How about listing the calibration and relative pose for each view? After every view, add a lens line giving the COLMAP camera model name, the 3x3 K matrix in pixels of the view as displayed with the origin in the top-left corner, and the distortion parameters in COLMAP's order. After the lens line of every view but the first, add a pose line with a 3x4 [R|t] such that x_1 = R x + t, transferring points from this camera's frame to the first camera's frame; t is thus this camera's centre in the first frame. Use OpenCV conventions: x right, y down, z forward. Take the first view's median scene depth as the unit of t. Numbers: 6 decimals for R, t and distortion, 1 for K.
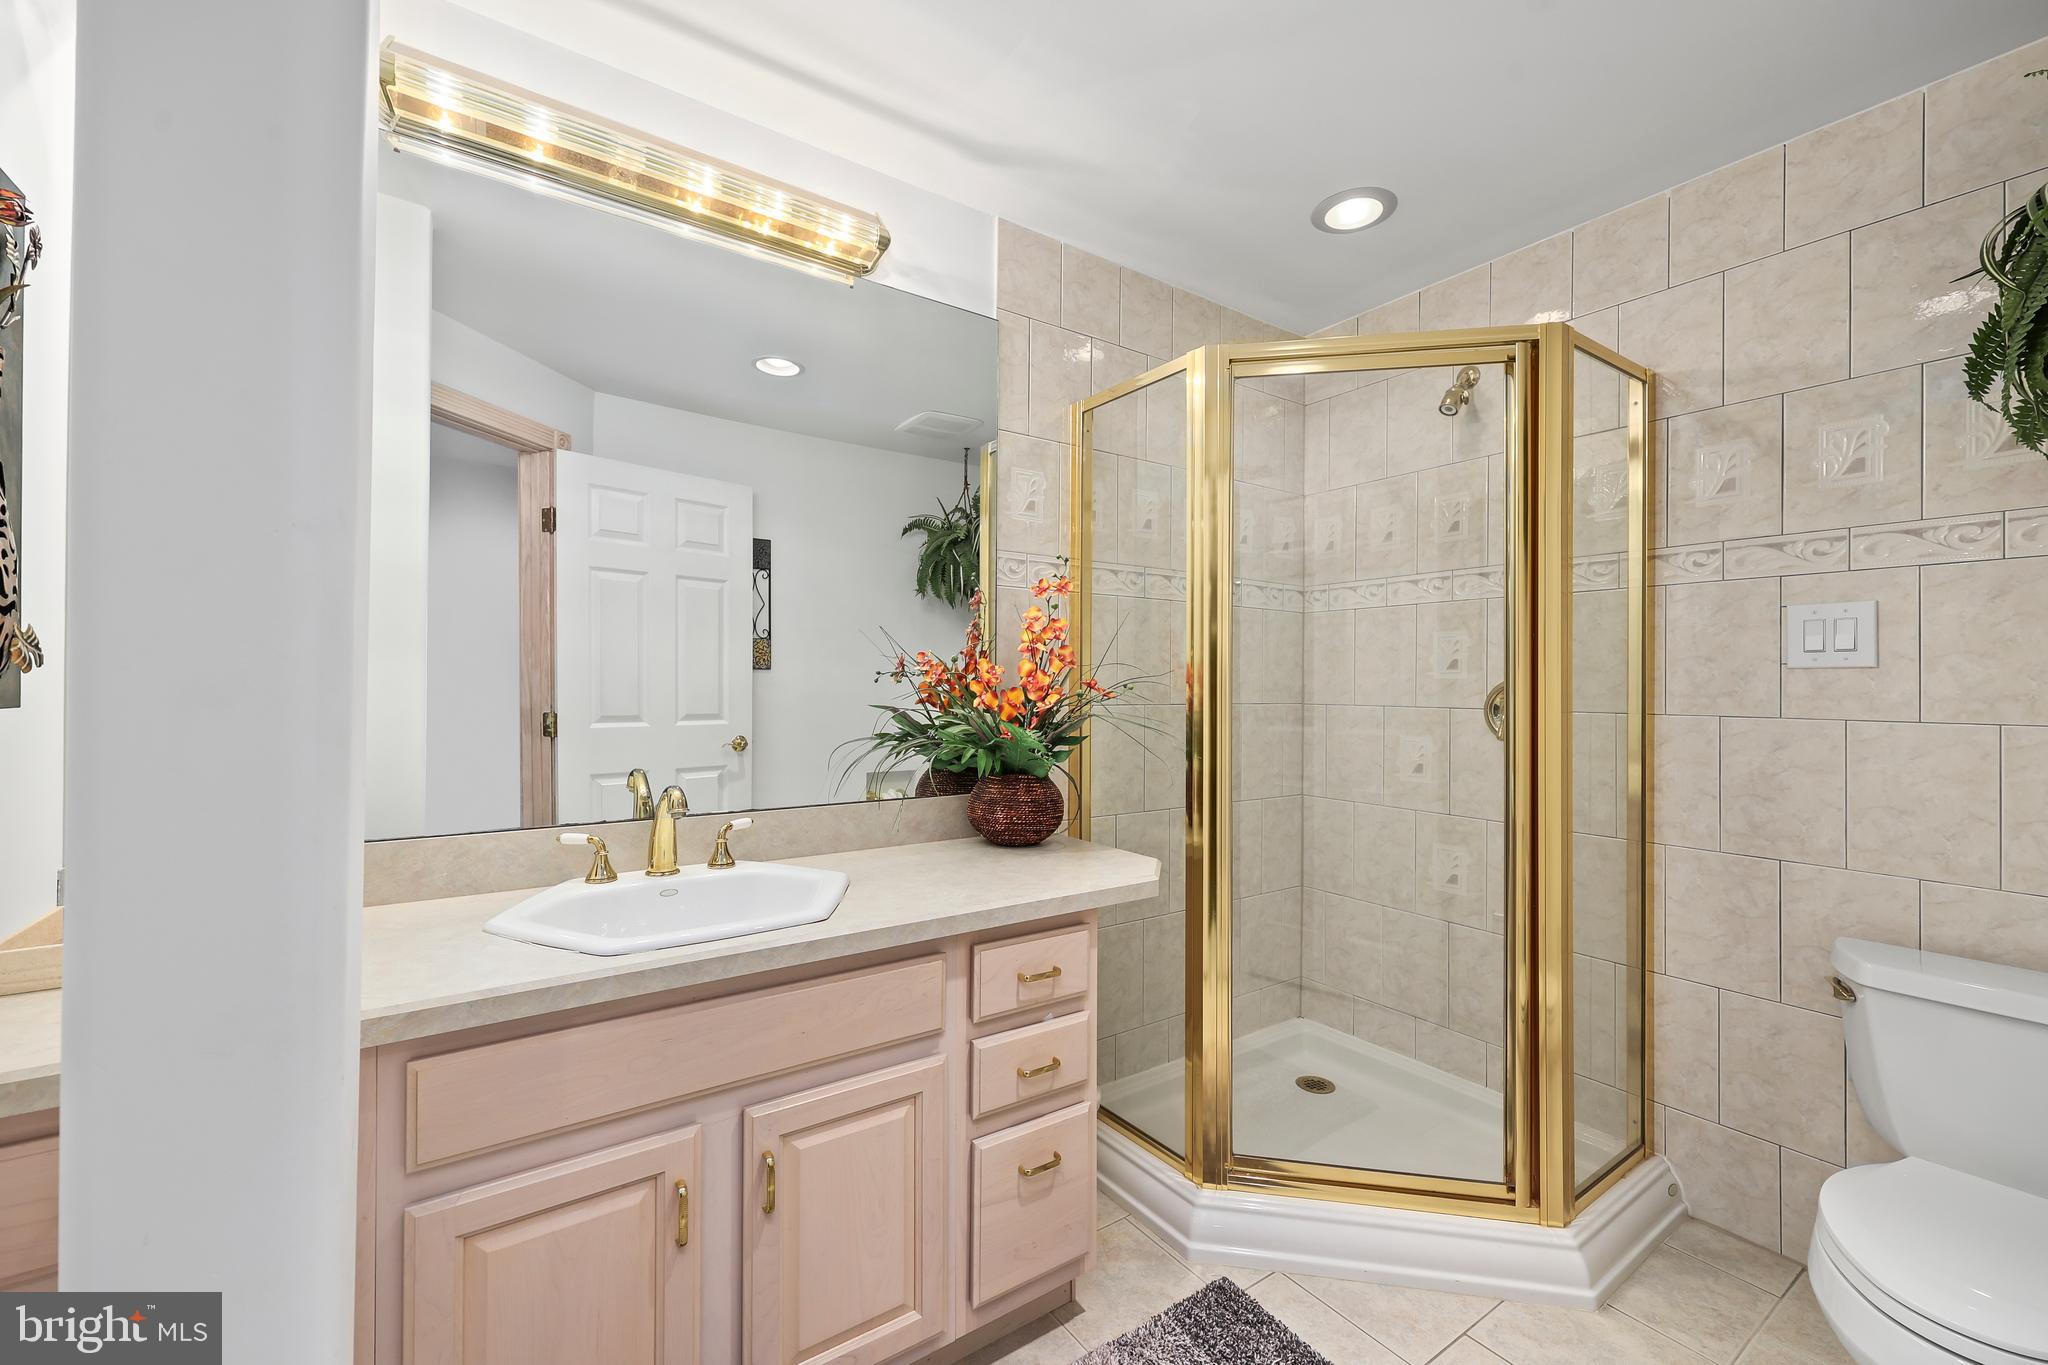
lens RADIAL K [[823.5, 0, 1025.0], [0, 823.5, 684.5], [0, 0, 1]] dist [-0.000204, -0.000070]
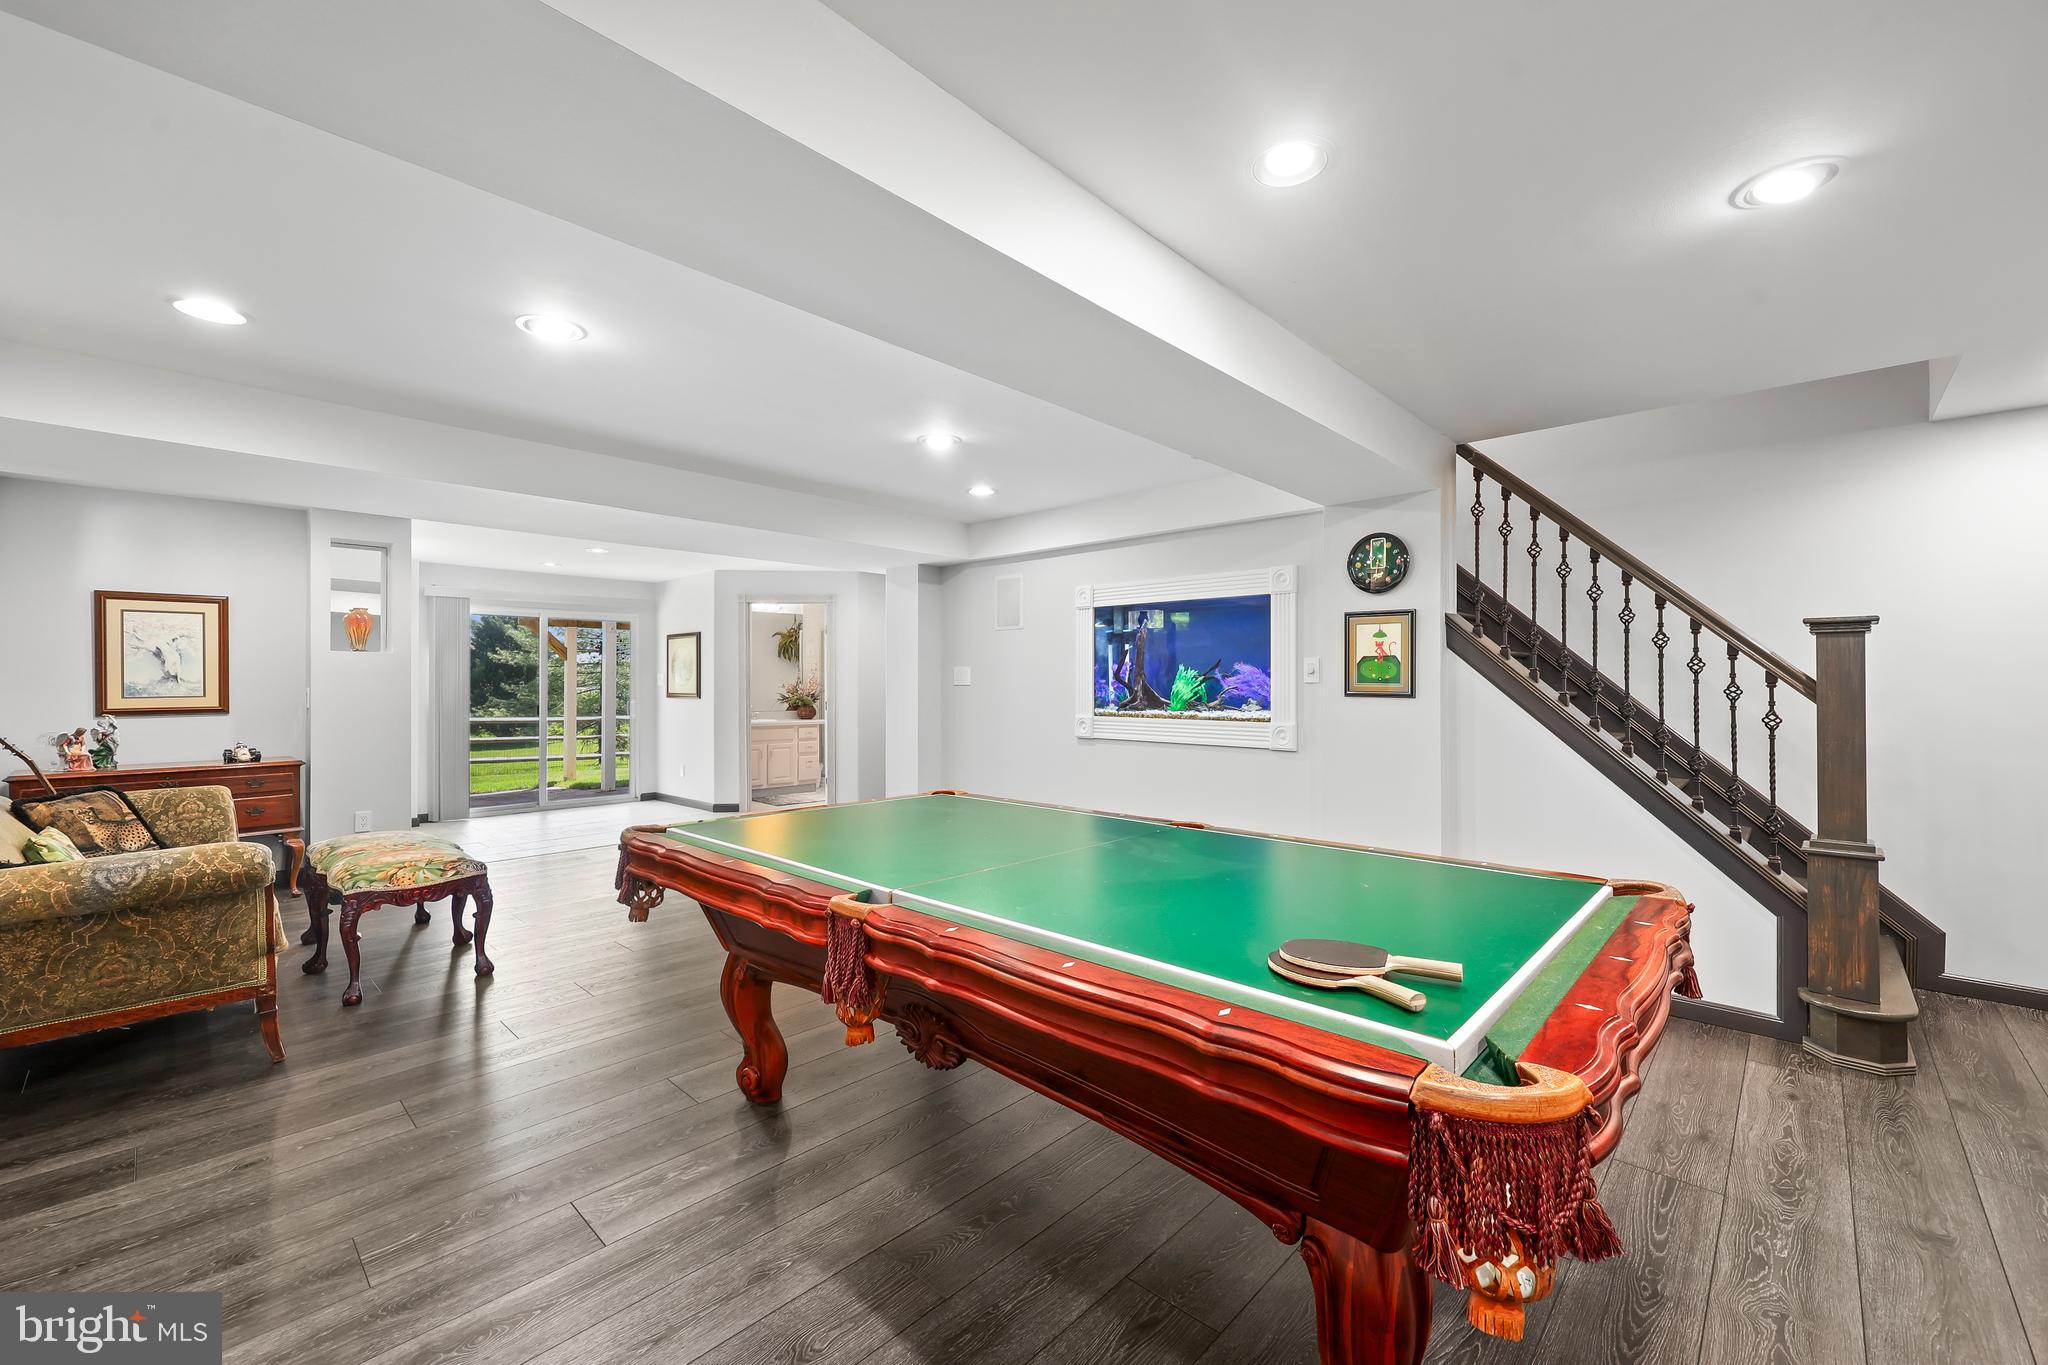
lens RADIAL K [[823.5, 0, 1024.9], [0, 823.5, 683.3], [0, 0, 1]] dist [-0.000204, -0.000070]
pose [[0.977947, -0.005133, 0.208788, 0.229972], [0.004538, 0.999984, 0.003326, -0.040977], [-0.208802, -0.002305, 0.977955, -3.999932]]
